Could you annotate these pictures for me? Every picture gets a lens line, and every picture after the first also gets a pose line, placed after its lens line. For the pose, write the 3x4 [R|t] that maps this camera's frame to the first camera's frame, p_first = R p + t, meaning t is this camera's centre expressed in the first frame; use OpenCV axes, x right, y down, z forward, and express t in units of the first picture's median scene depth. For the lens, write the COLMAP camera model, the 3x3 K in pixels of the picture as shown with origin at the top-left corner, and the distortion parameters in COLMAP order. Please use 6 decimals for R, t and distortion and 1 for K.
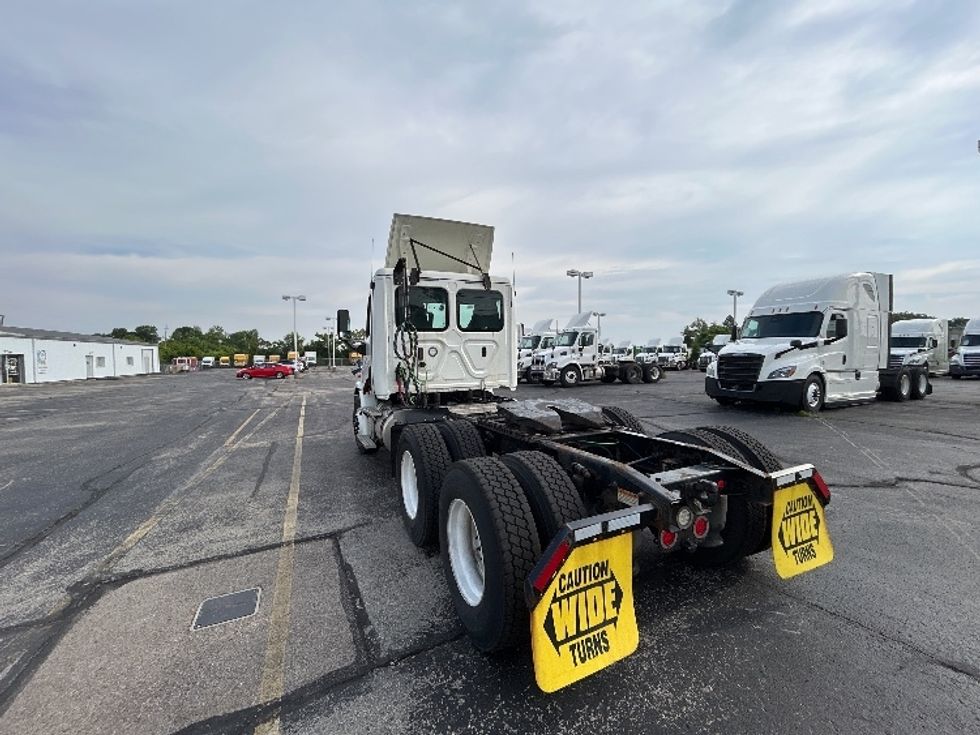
lens RADIAL K [[395.9, 0, 488.5], [0, 395.9, 371.3], [0, 0, 1]] dist [-0.003873, 0.000296]
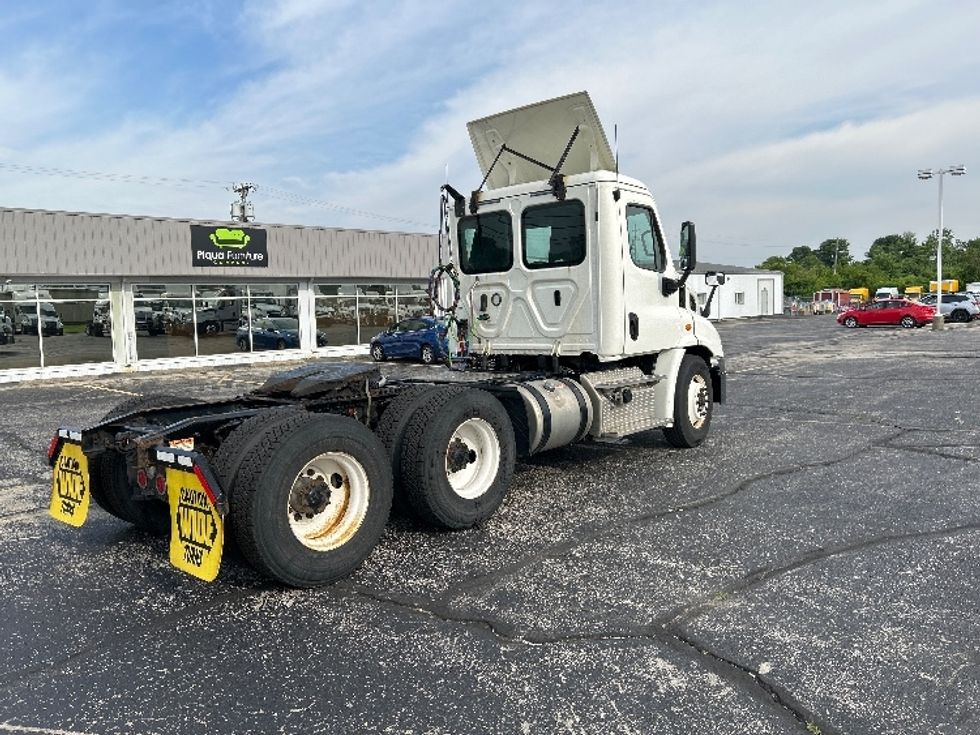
lens RADIAL K [[741.1, 0, 490.3], [0, 741.1, 364.4], [0, 0, 1]] dist [0.033951, -0.020068]
pose [[0.391413, 0.072456, -0.917358, 1.090382], [-0.007547, 0.997115, 0.075535, -0.031620], [0.920184, -0.022643, 0.390831, 0.425117]]
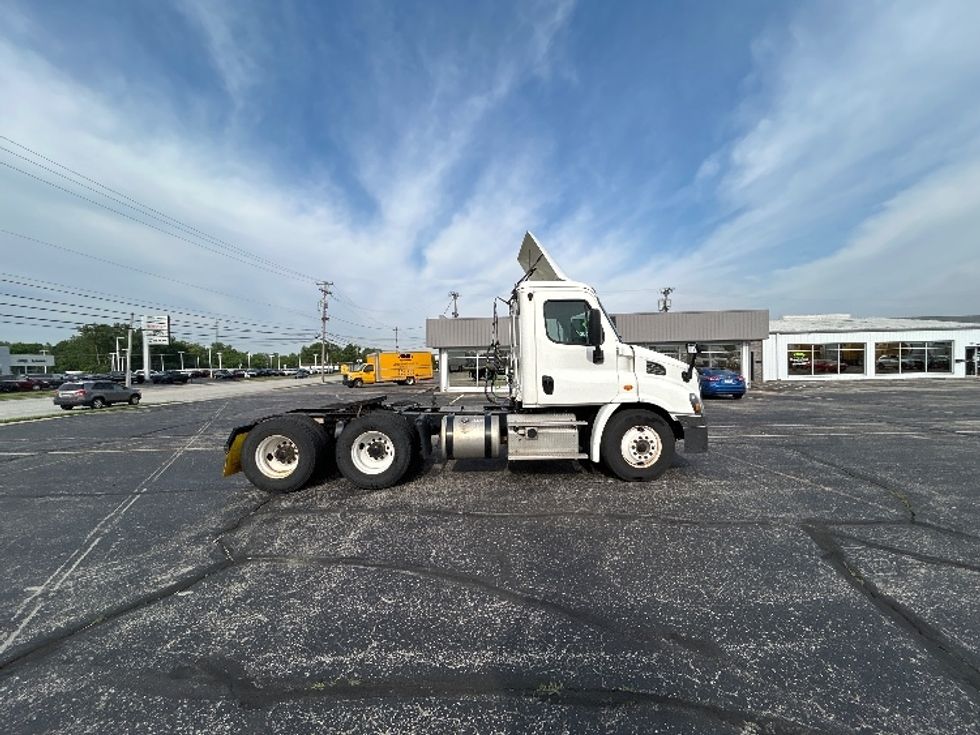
lens RADIAL K [[401.2, 0, 487.1], [0, 401.2, 374.6], [0, 0, 1]] dist [0.003465, -0.000020]
pose [[-0.413647, 0.043945, -0.909376, 0.979325], [-0.008988, 0.998589, 0.052344, -0.074281], [0.910393, 0.029825, -0.412668, 1.335311]]
